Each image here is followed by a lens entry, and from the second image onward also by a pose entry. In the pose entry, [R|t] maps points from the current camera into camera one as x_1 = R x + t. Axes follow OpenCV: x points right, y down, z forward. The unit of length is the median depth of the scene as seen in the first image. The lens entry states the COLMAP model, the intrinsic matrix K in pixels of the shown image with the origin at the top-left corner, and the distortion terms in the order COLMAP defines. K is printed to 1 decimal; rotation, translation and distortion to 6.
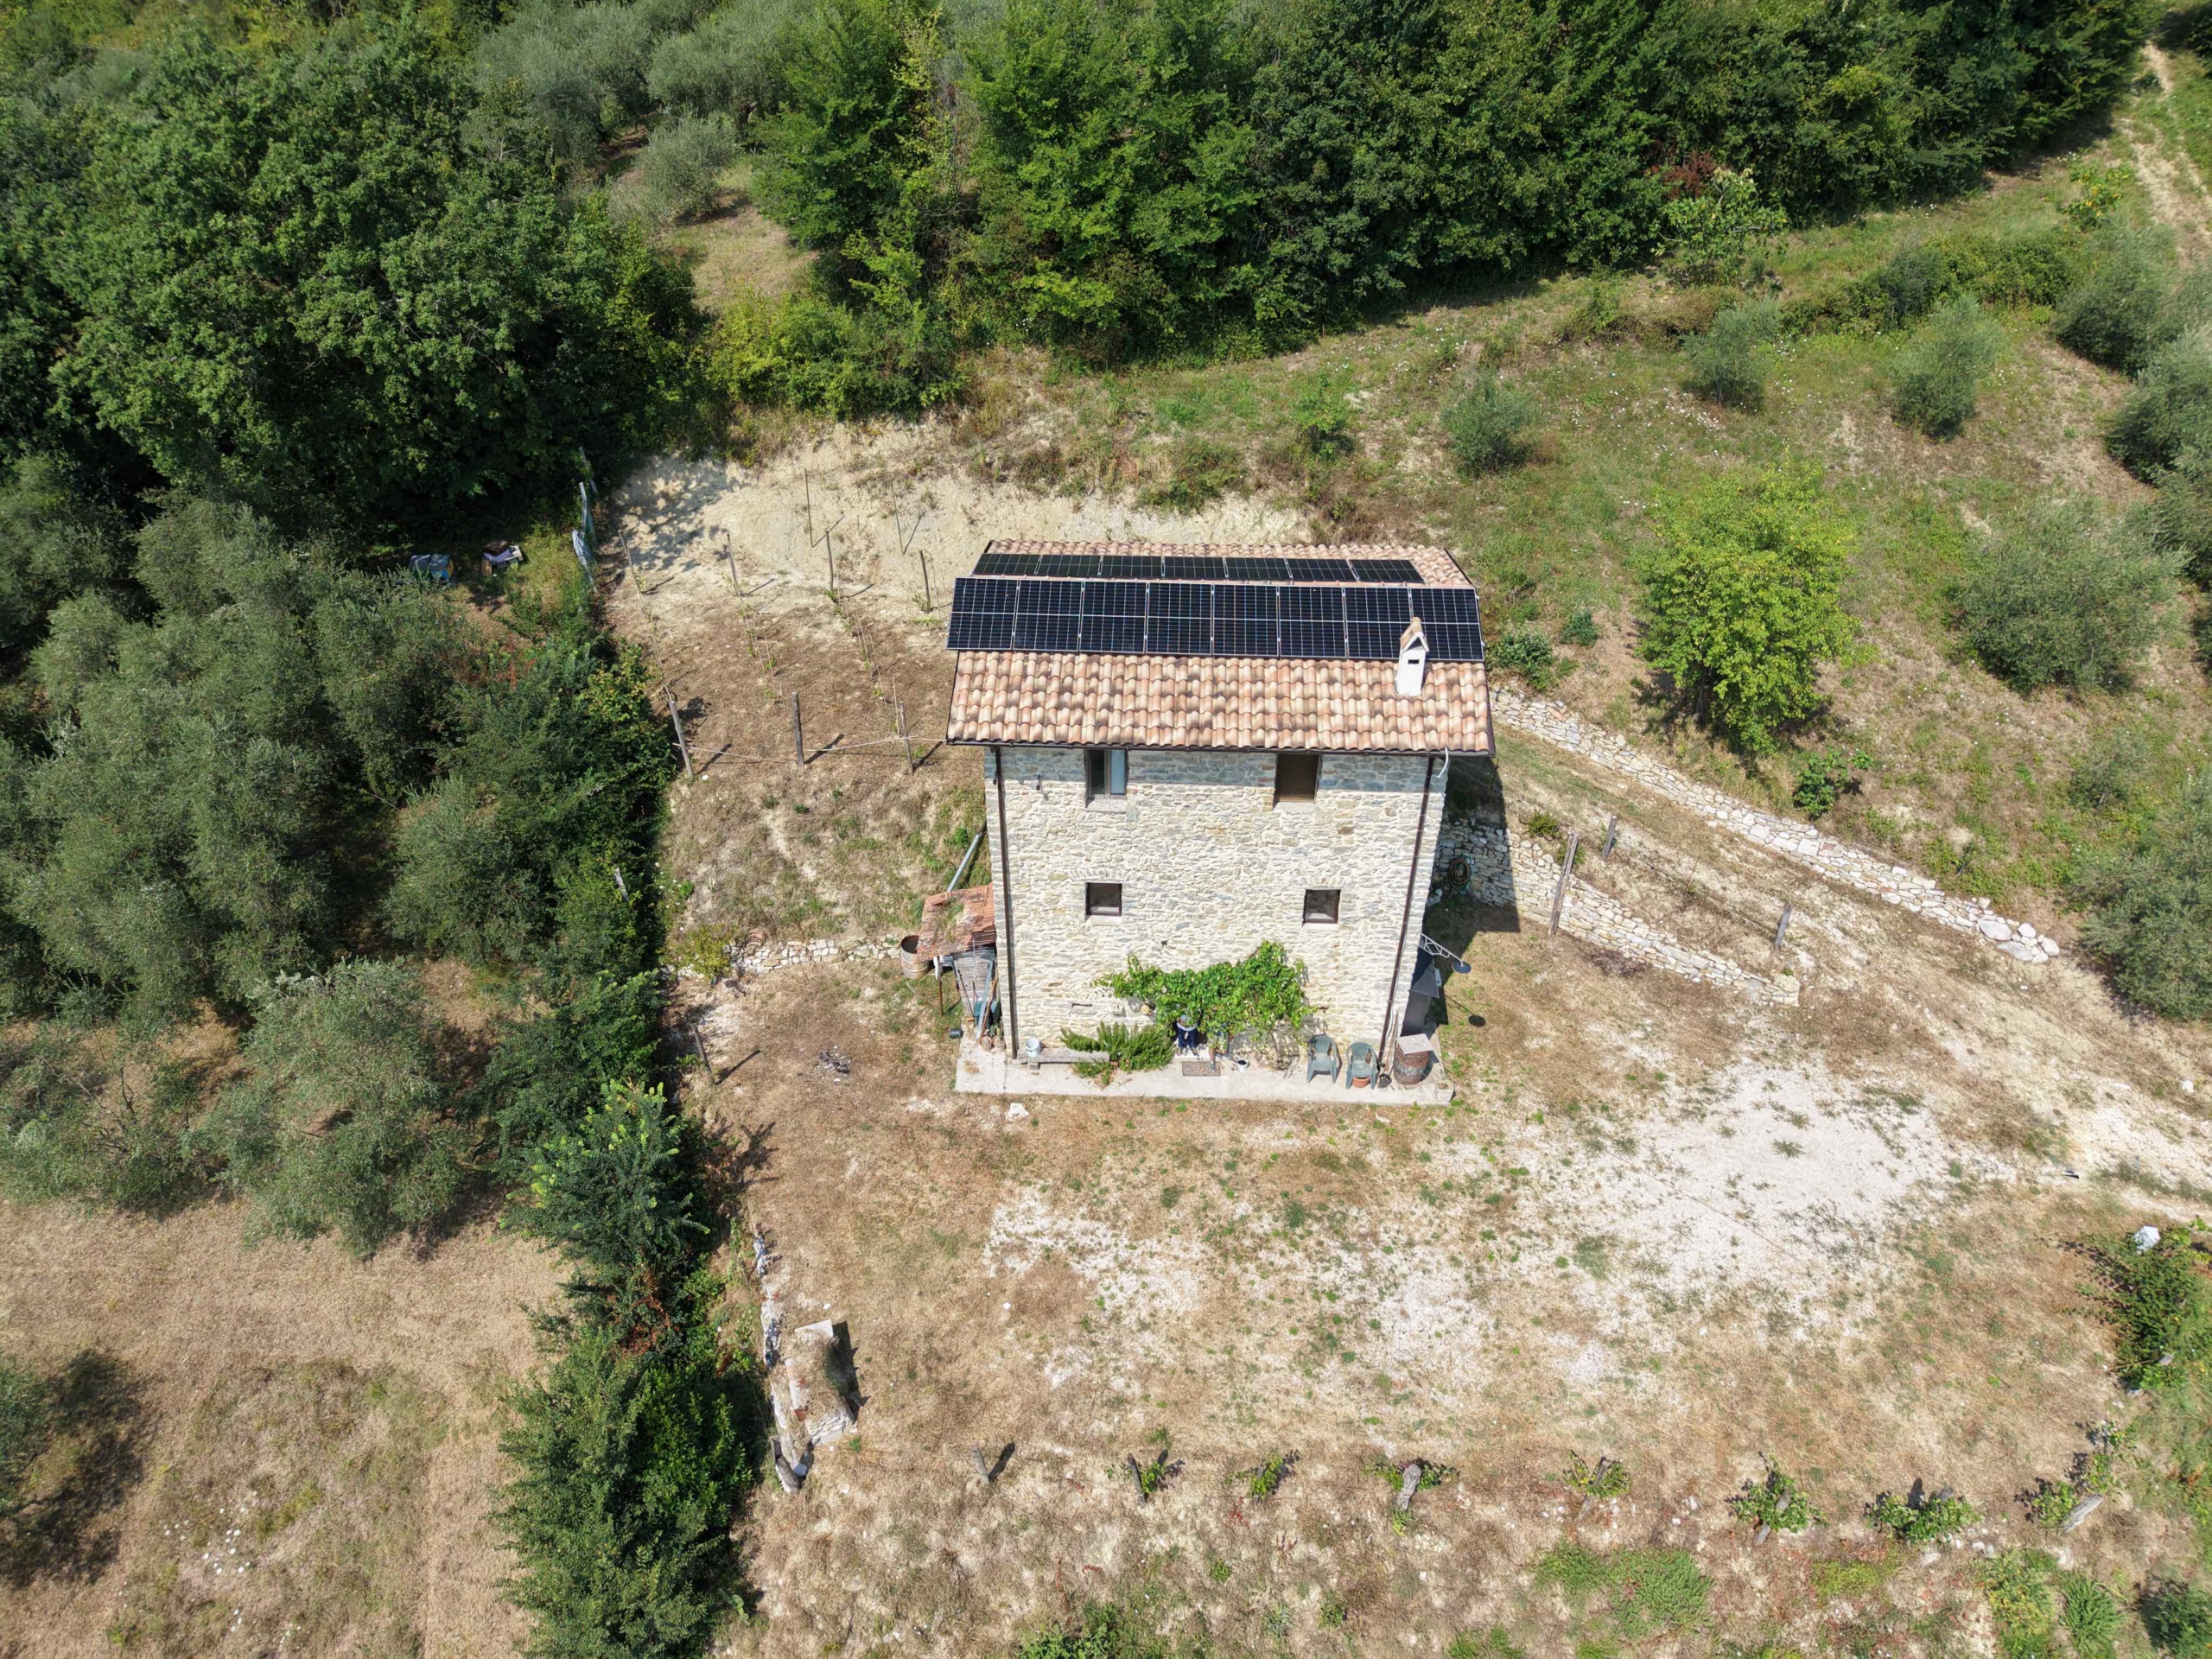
lens RADIAL K [[1473.7, 0, 1105.2], [0, 1473.7, 830.0], [0, 0, 1]] dist [0.020260, -0.012124]
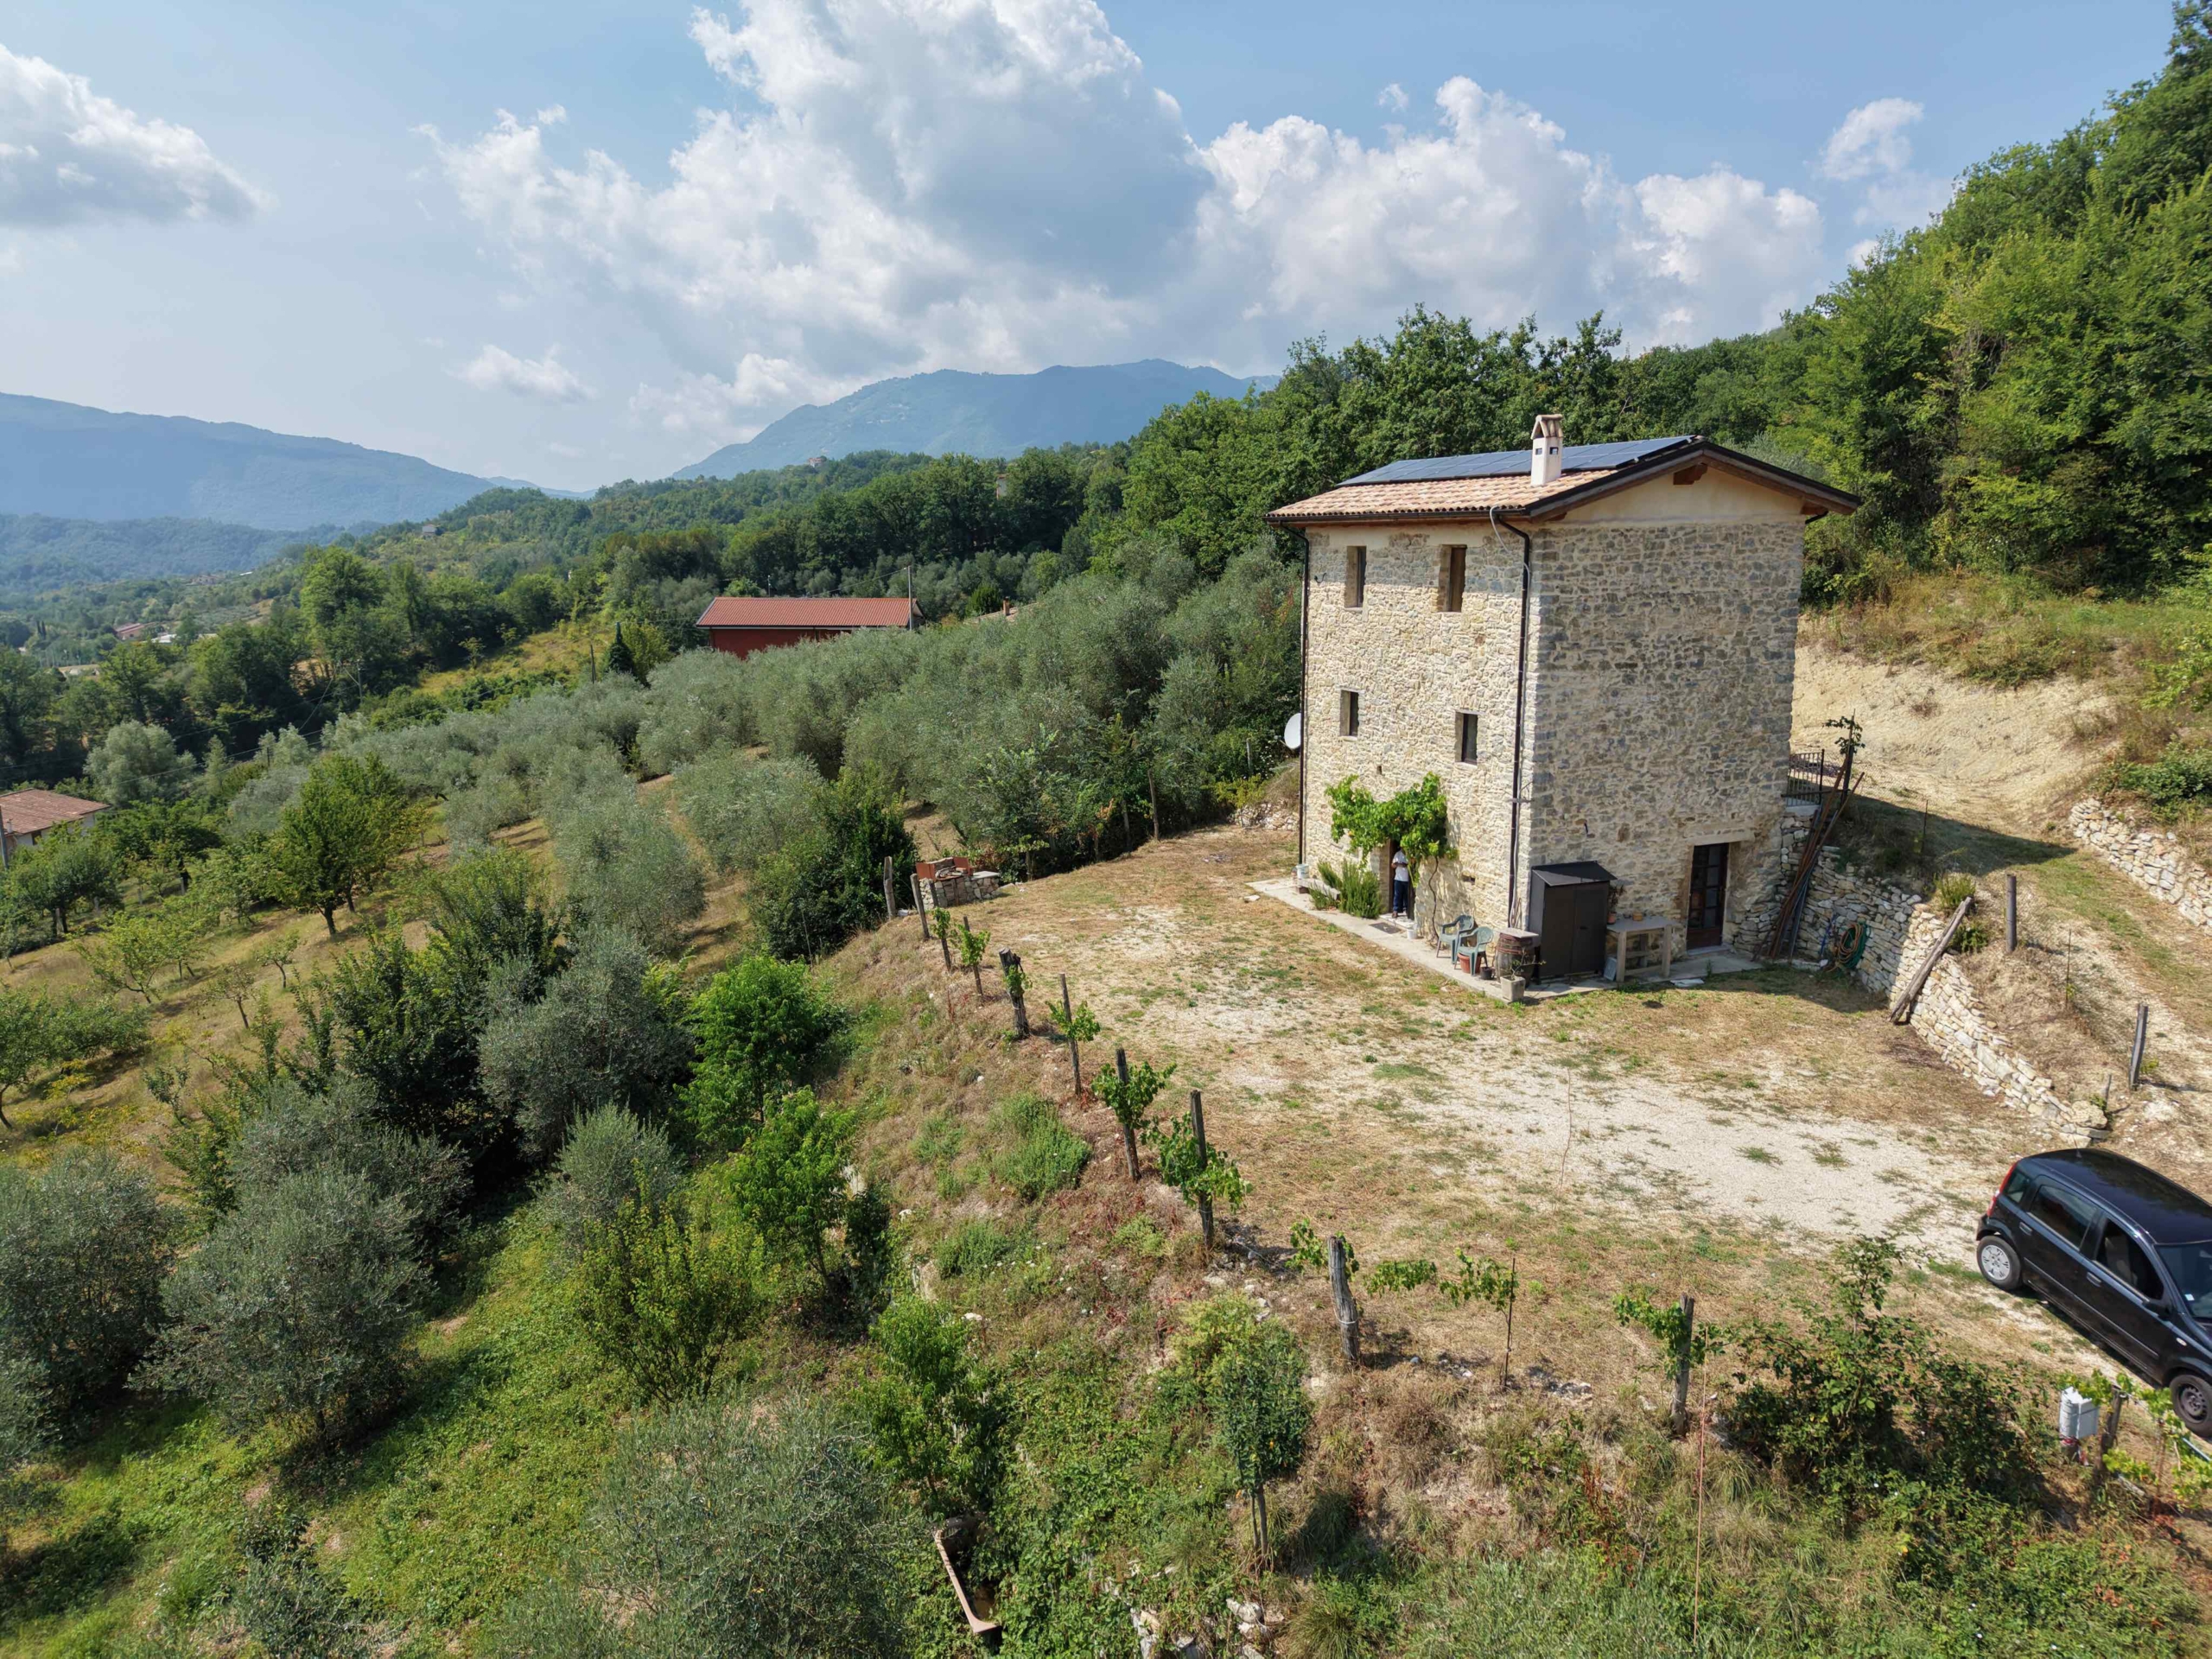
lens RADIAL K [[1473.7, 0, 1094.6], [0, 1473.7, 826.3], [0, 0, 1]] dist [0.020260, -0.012124]
pose [[0.395778, 0.170020, -0.902471, 0.882204], [-0.556552, 0.826092, -0.088445, 0.305411], [0.730486, 0.537276, 0.421574, 0.395442]]
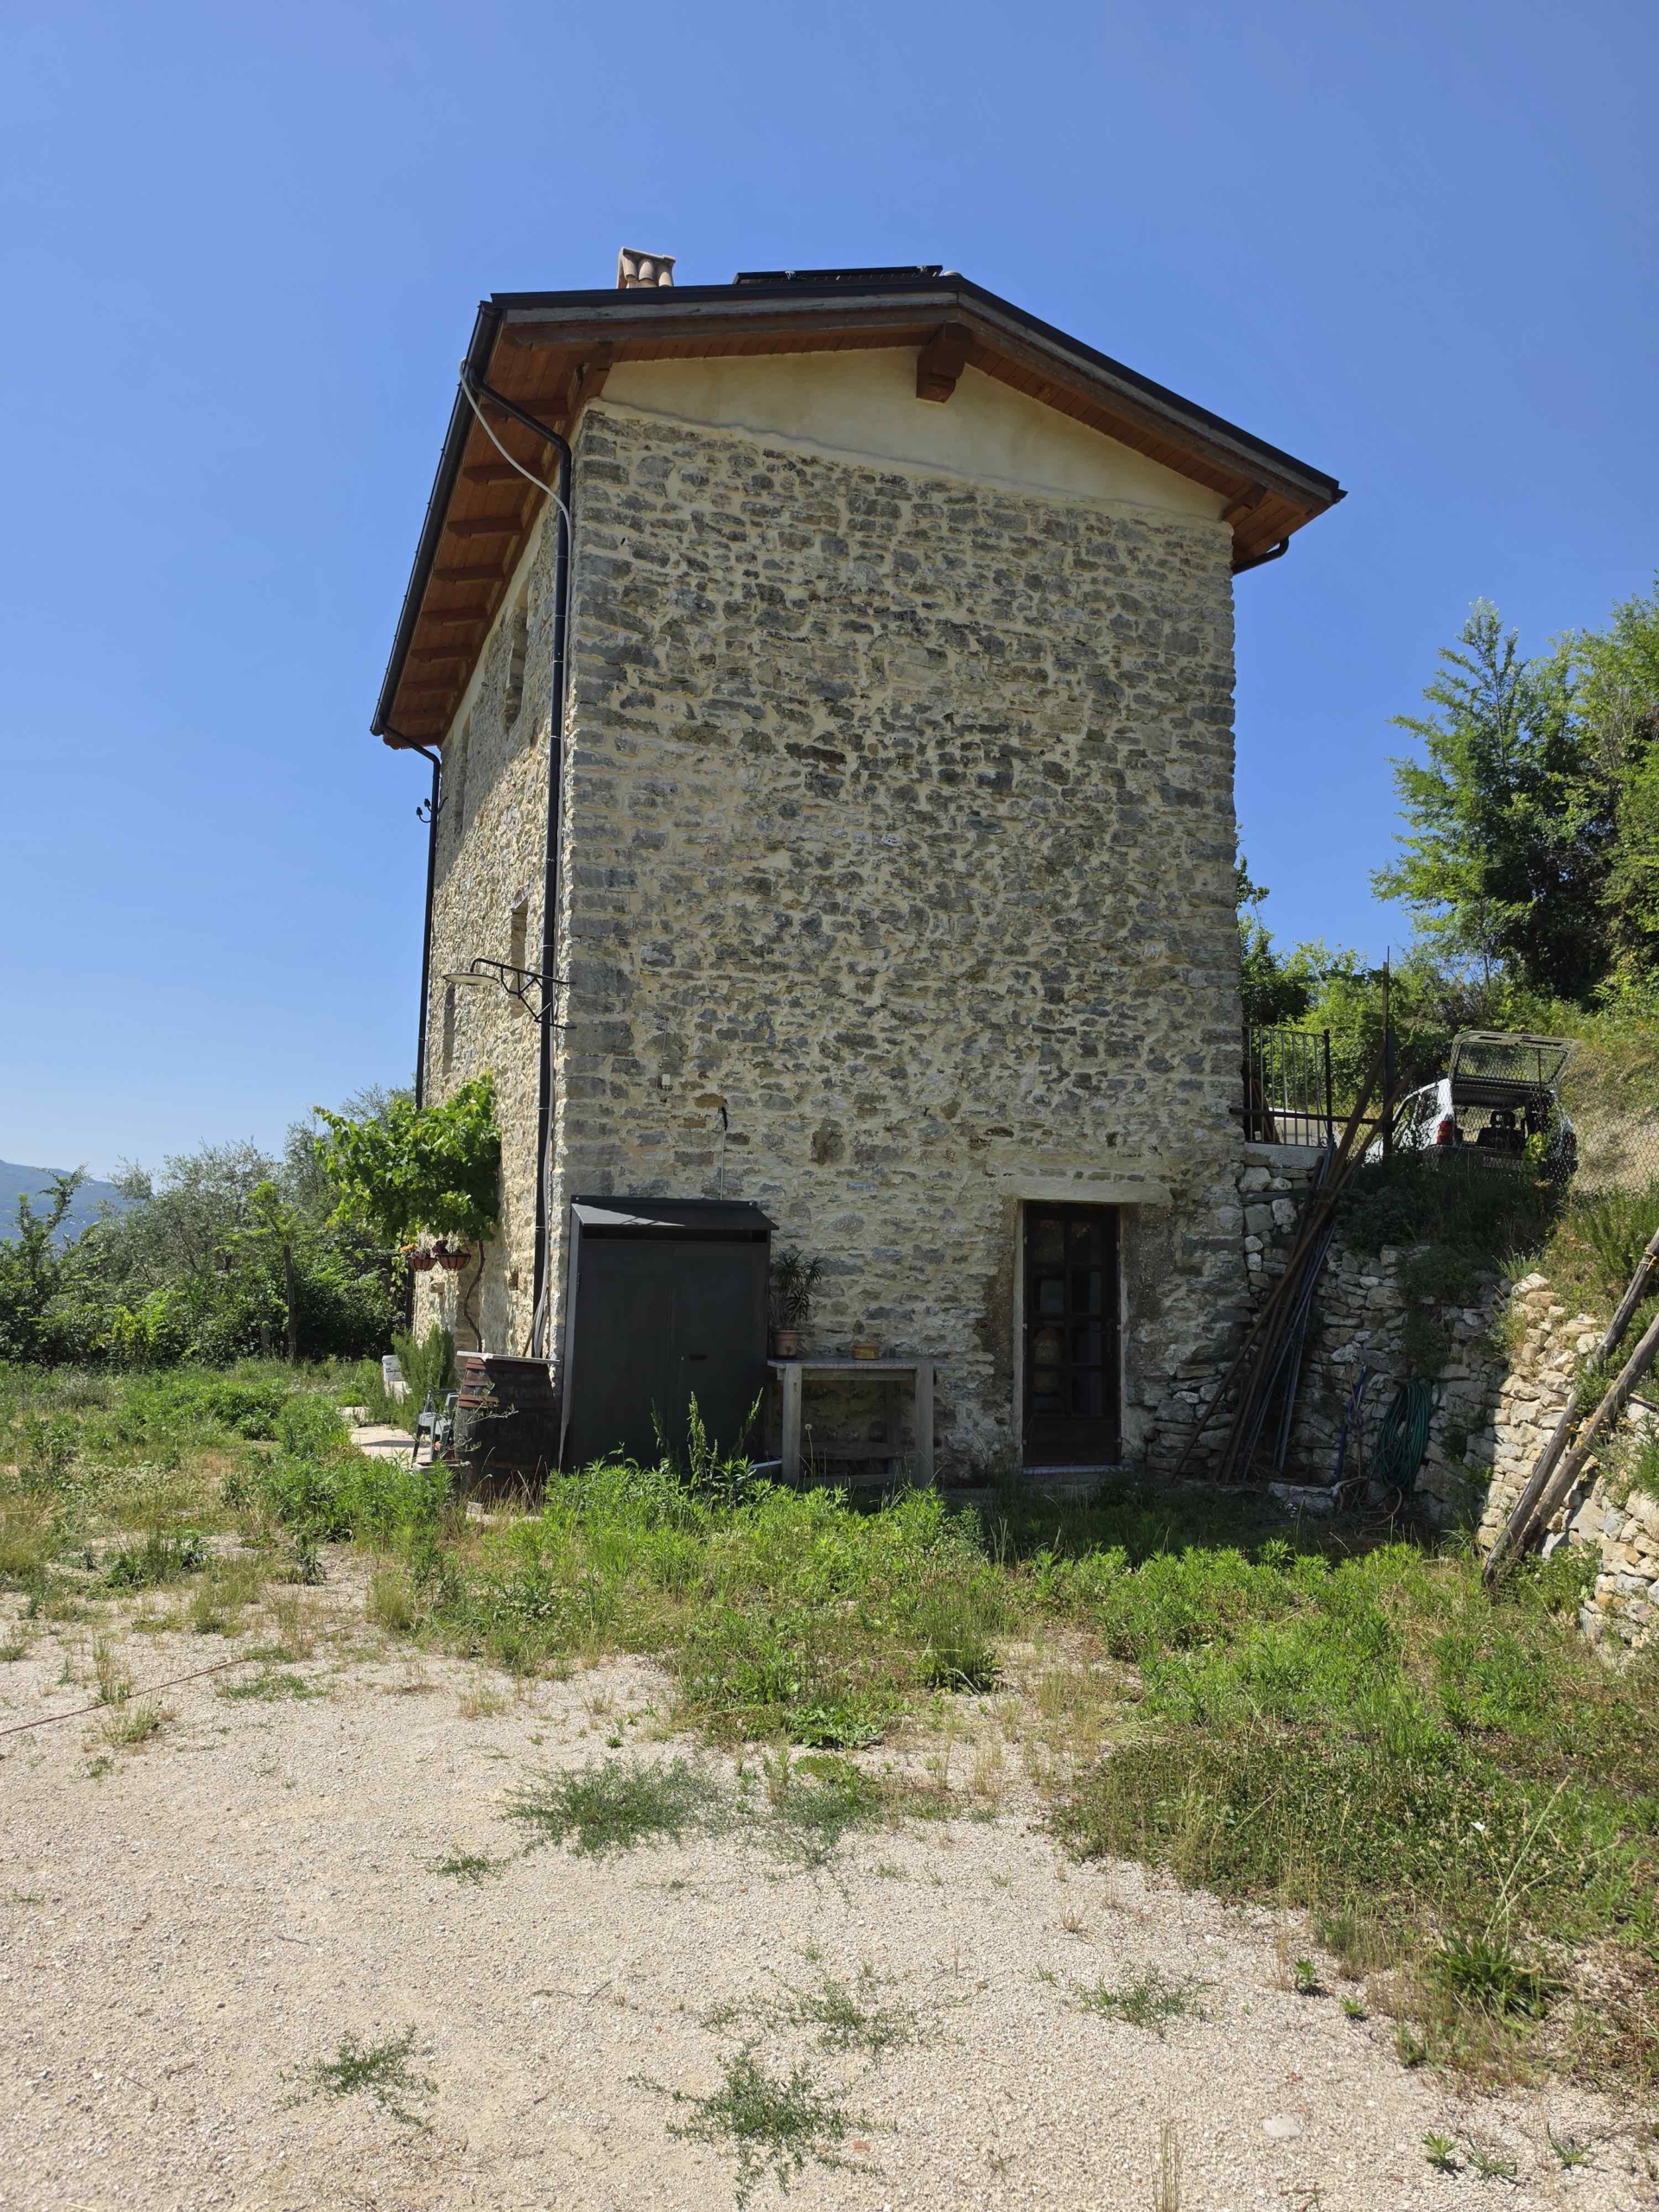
lens RADIAL K [[1447.9, 0, 811.1], [0, 1447.9, 1116.7], [0, 0, 1]] dist [0.063381, -0.000429]
pose [[0.376266, -0.092467, -0.921886, 0.548337], [-0.586445, 0.746551, -0.314237, 0.167525], [0.717291, 0.658872, 0.226675, 0.907383]]
